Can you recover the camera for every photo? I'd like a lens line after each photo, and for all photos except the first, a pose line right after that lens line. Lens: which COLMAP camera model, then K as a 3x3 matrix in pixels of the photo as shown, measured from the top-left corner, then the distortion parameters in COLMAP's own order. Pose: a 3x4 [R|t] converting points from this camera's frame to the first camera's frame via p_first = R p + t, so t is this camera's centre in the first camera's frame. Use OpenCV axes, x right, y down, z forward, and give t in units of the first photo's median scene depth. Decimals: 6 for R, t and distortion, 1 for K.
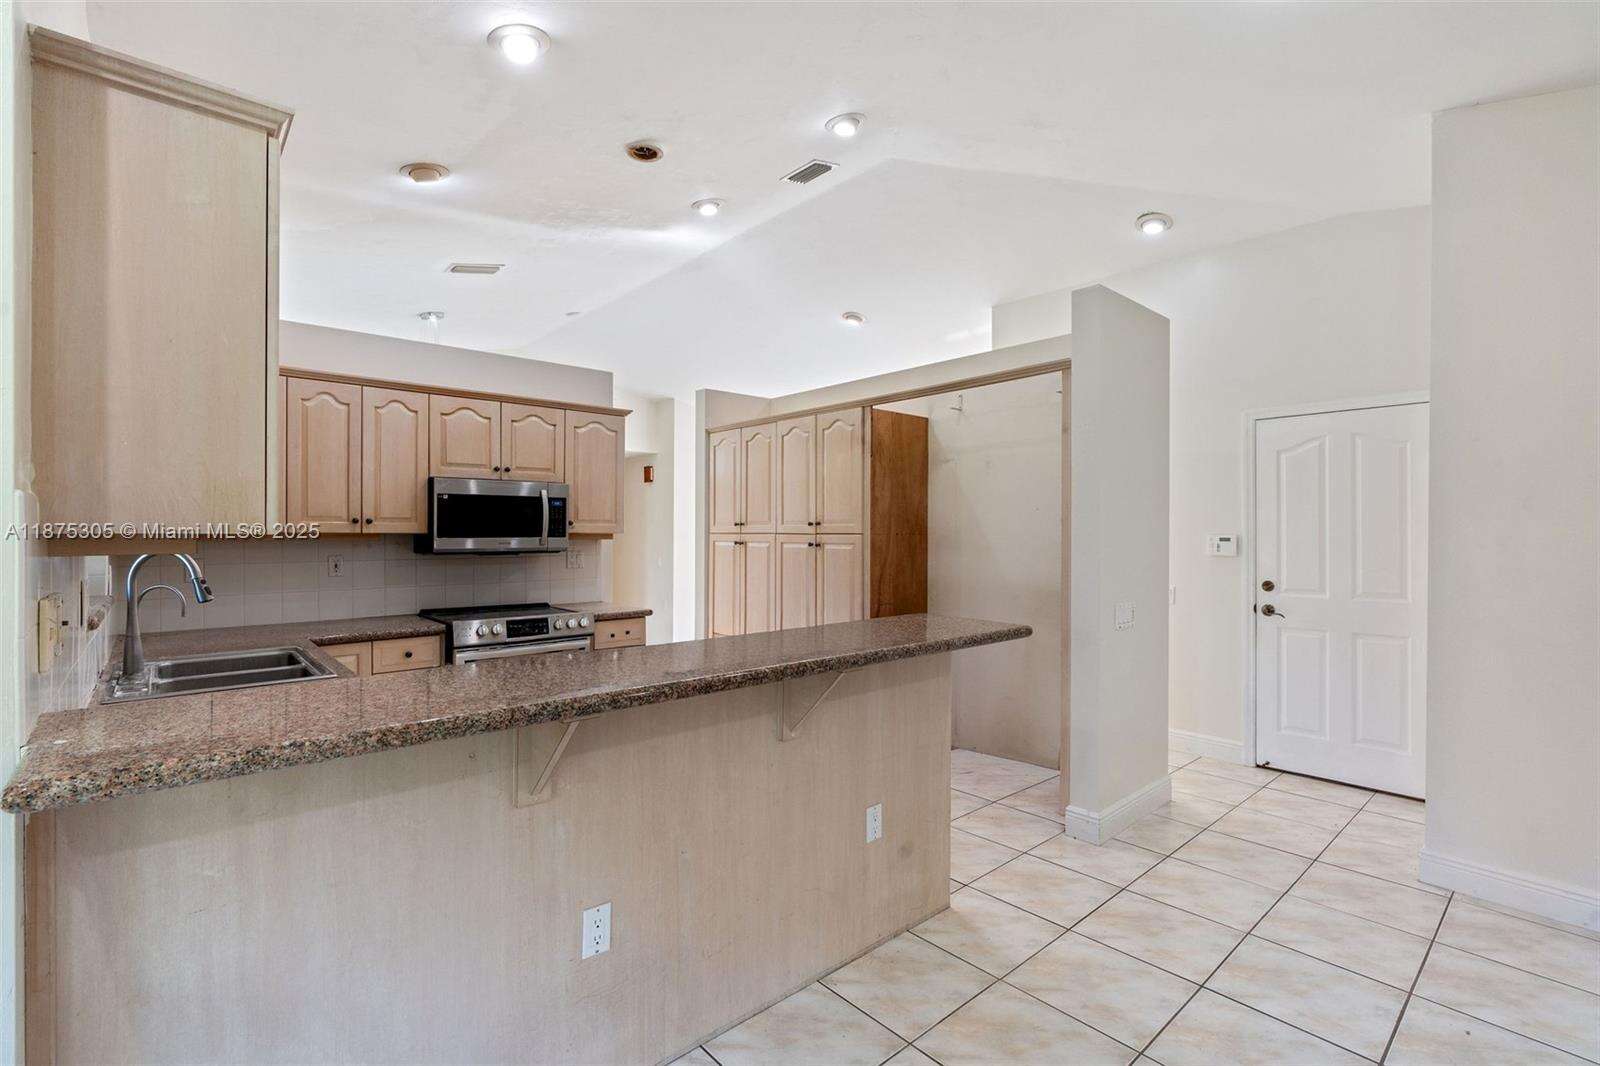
lens RADIAL K [[718.0, 0, 799.7], [0, 718.0, 535.8], [0, 0, 1]] dist [-0.004954, 0.000258]
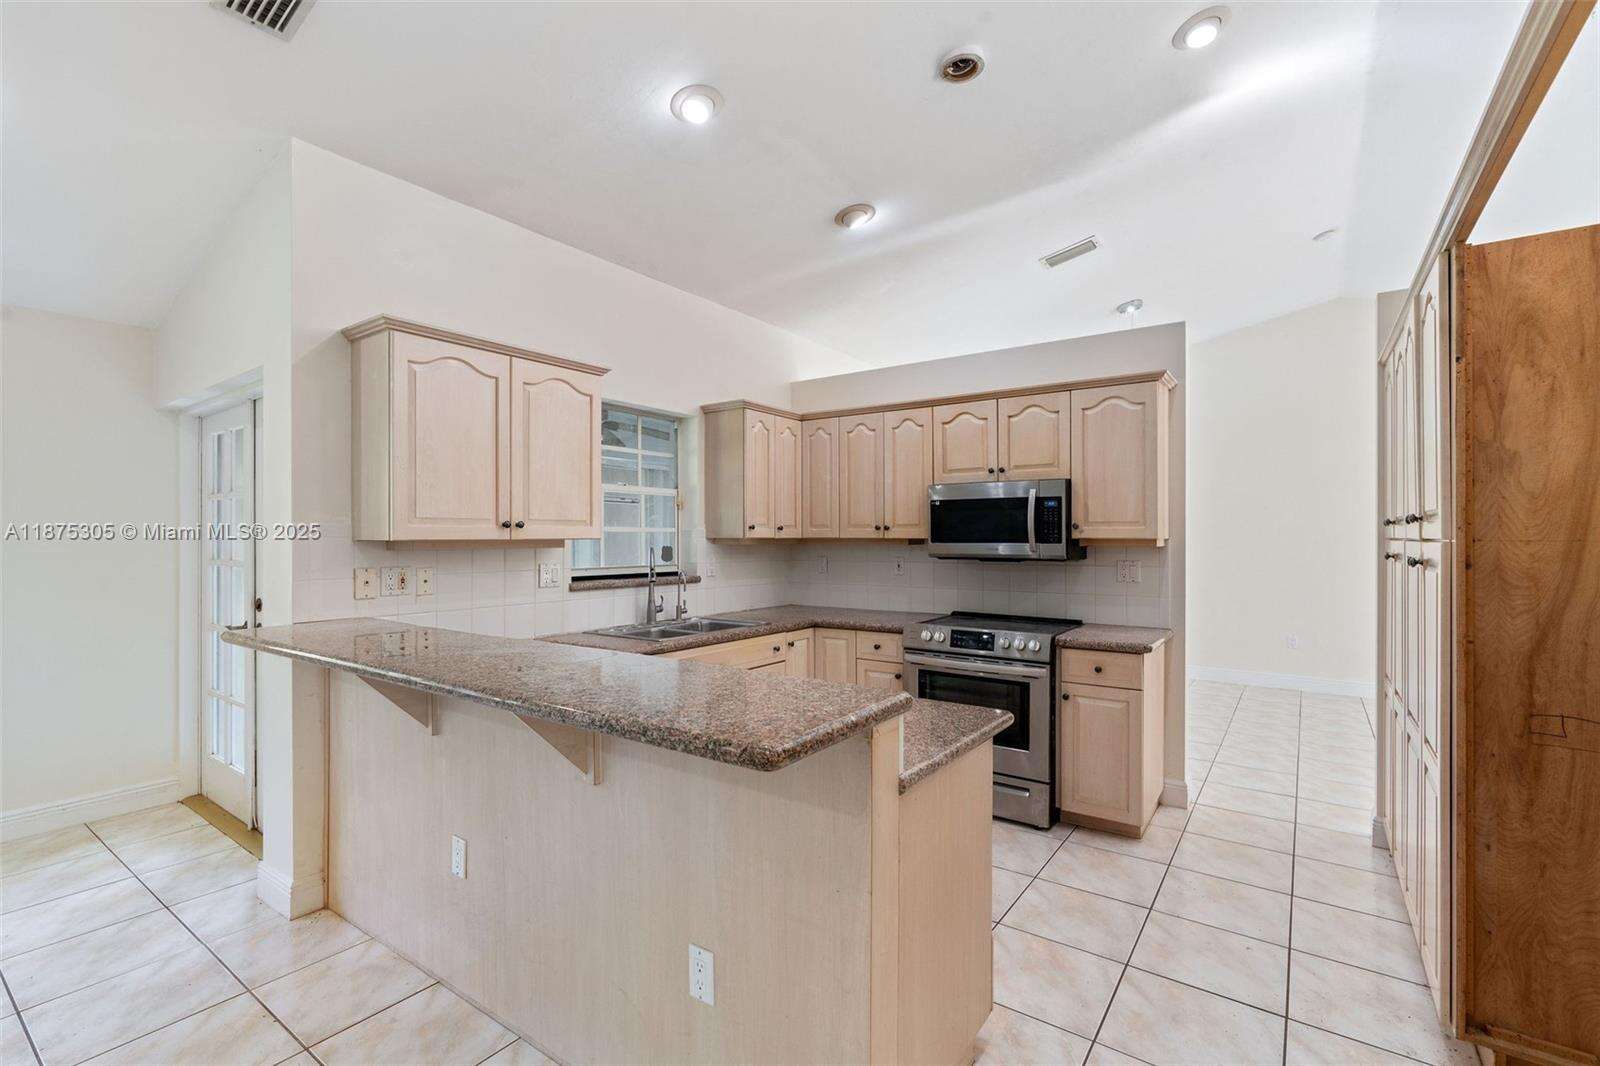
lens RADIAL K [[718.0, 0, 799.7], [0, 718.0, 535.8], [0, 0, 1]] dist [-0.004954, 0.000258]
pose [[0.223150, -0.000345, -0.974784, 0.424760], [-0.002029, 0.999998, -0.000818, -0.005394], [0.974782, 0.002161, 0.223149, 0.512667]]
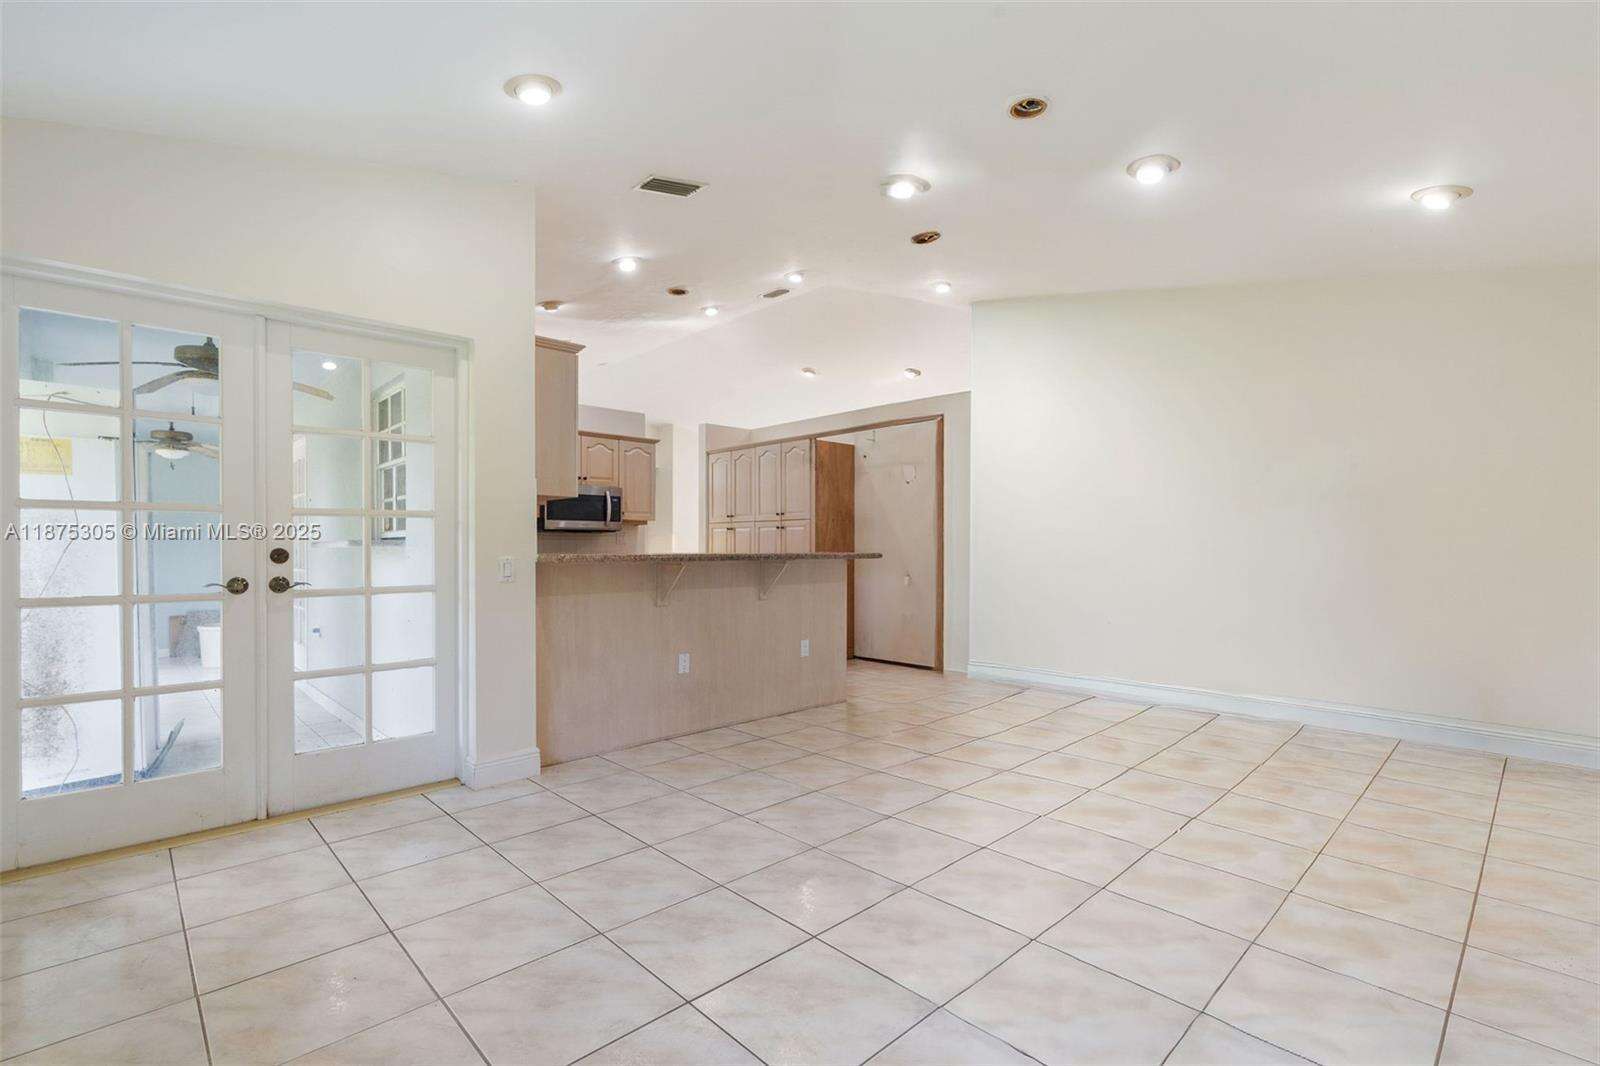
lens RADIAL K [[723.8, 0, 803.0], [0, 723.8, 548.6], [0, 0, 1]] dist [-0.001315, 0.000082]
pose [[0.999300, -0.002744, 0.037309, 0.011830], [0.002884, 0.999989, -0.003692, 0.066990], [-0.037299, 0.003797, 0.999297, -0.586001]]
